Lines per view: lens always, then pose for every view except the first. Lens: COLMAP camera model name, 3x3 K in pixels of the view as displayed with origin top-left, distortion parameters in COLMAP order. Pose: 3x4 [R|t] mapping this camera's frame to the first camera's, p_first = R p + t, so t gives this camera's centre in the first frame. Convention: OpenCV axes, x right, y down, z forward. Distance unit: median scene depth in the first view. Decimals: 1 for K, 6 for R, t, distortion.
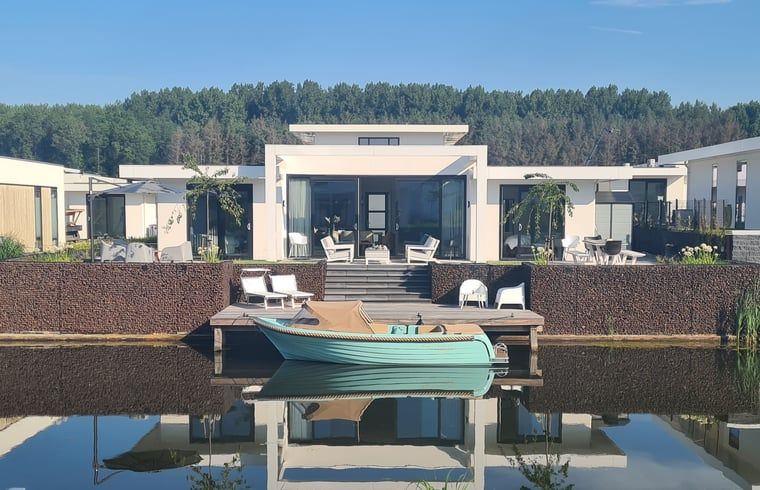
lens RADIAL K [[634.6, 0, 380.0], [0, 634.6, 245.0], [0, 0, 1]] dist [-0.005622, -0.005253]
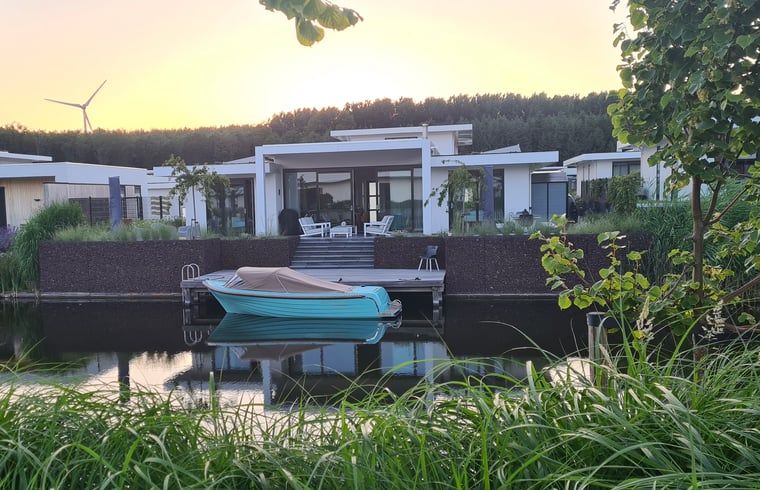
lens RADIAL K [[483.5, 0, 380.0], [0, 483.5, 245.0], [0, 0, 1]] dist [-0.001251, -0.000449]
pose [[0.989461, -0.017162, -0.143780, 0.206986], [0.023615, 0.998783, 0.043299, 0.005732], [0.142862, -0.046238, 0.988662, 0.059258]]
